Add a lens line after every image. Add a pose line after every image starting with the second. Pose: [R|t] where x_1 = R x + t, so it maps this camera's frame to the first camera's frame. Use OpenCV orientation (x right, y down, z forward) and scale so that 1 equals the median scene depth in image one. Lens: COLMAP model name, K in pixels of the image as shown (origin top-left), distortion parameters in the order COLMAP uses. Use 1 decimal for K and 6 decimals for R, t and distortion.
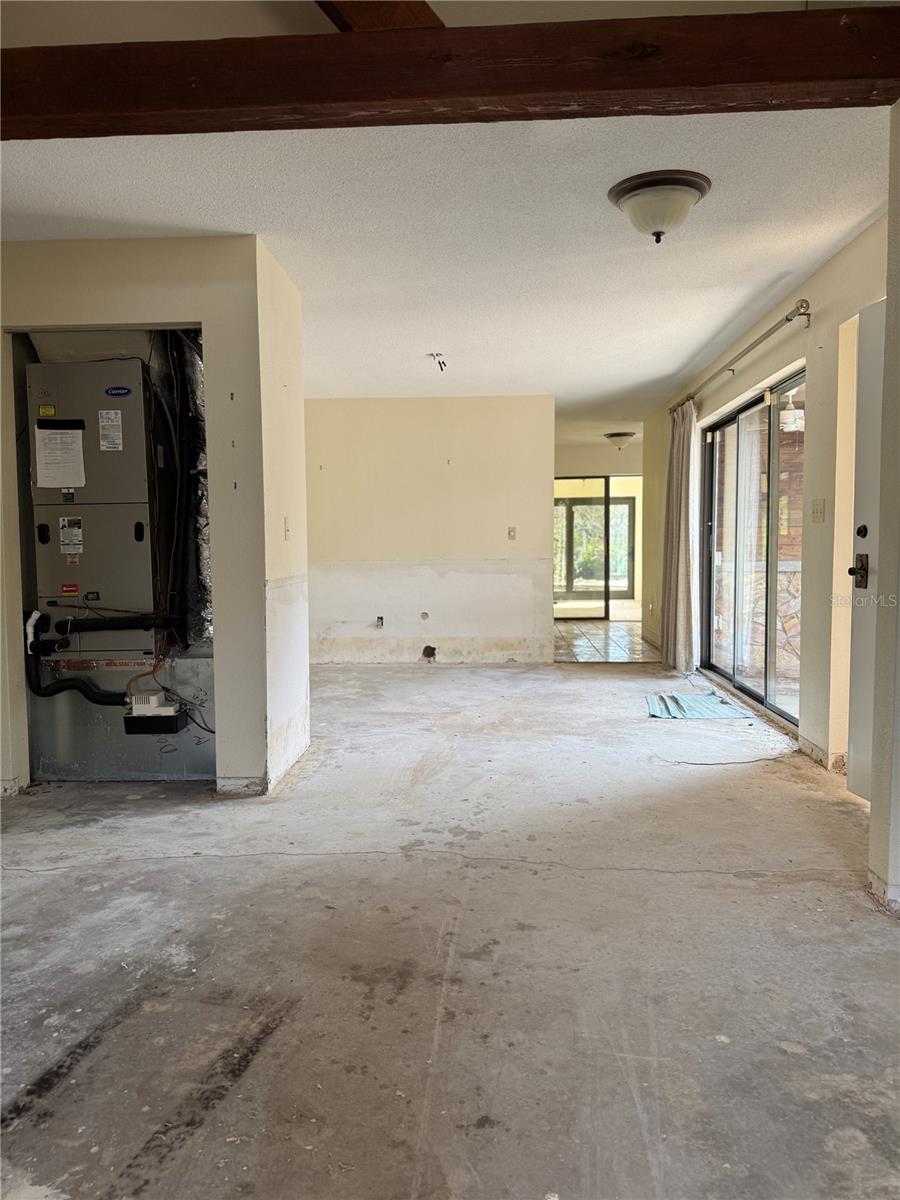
lens RADIAL K [[847.1, 0, 444.6], [0, 847.1, 596.5], [0, 0, 1]] dist [0.046606, -0.062902]
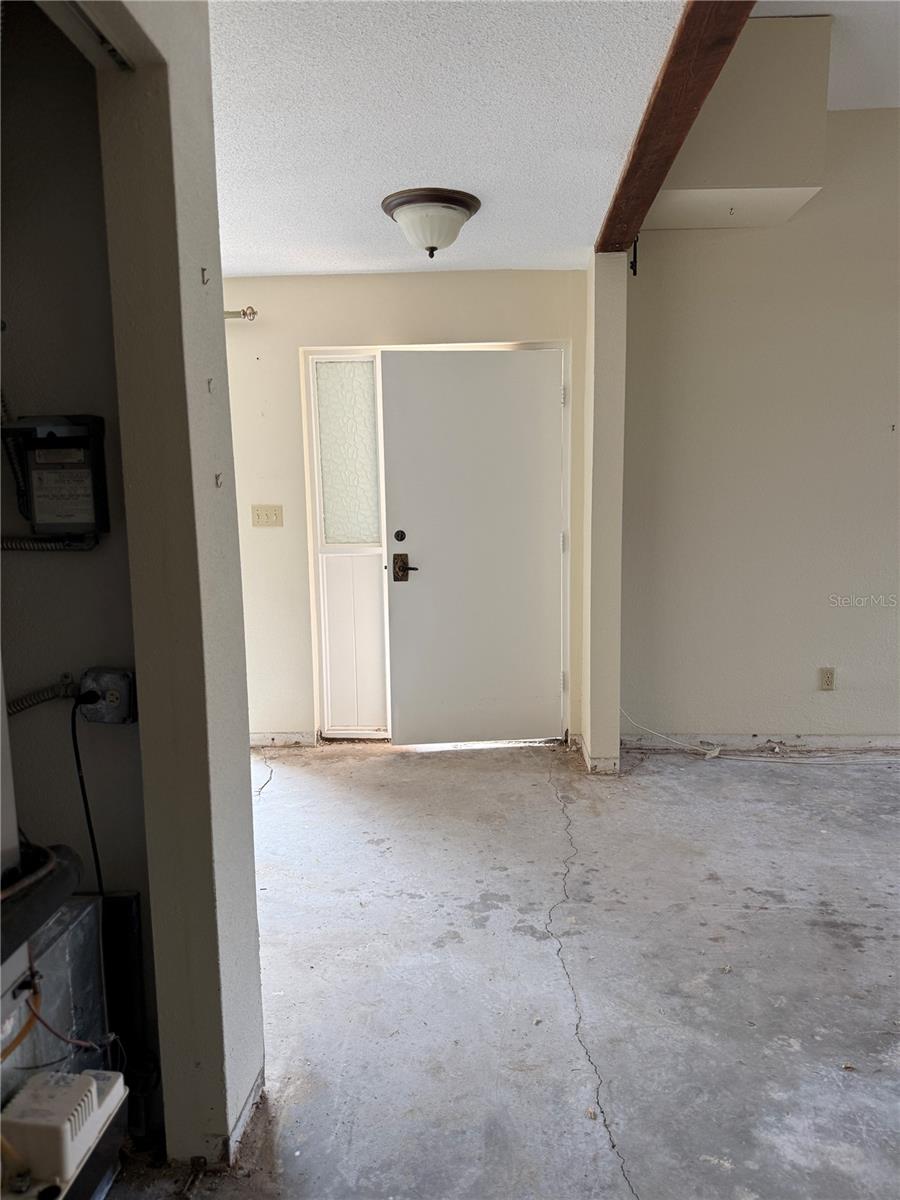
lens RADIAL K [[847.1, 0, 451.8], [0, 847.1, 604.6], [0, 0, 1]] dist [0.046606, -0.062902]
pose [[-0.001519, -0.128588, 0.991697, -0.890489], [0.079909, 0.988511, 0.128297, -0.153507], [-0.996801, 0.079440, 0.008774, 1.116172]]
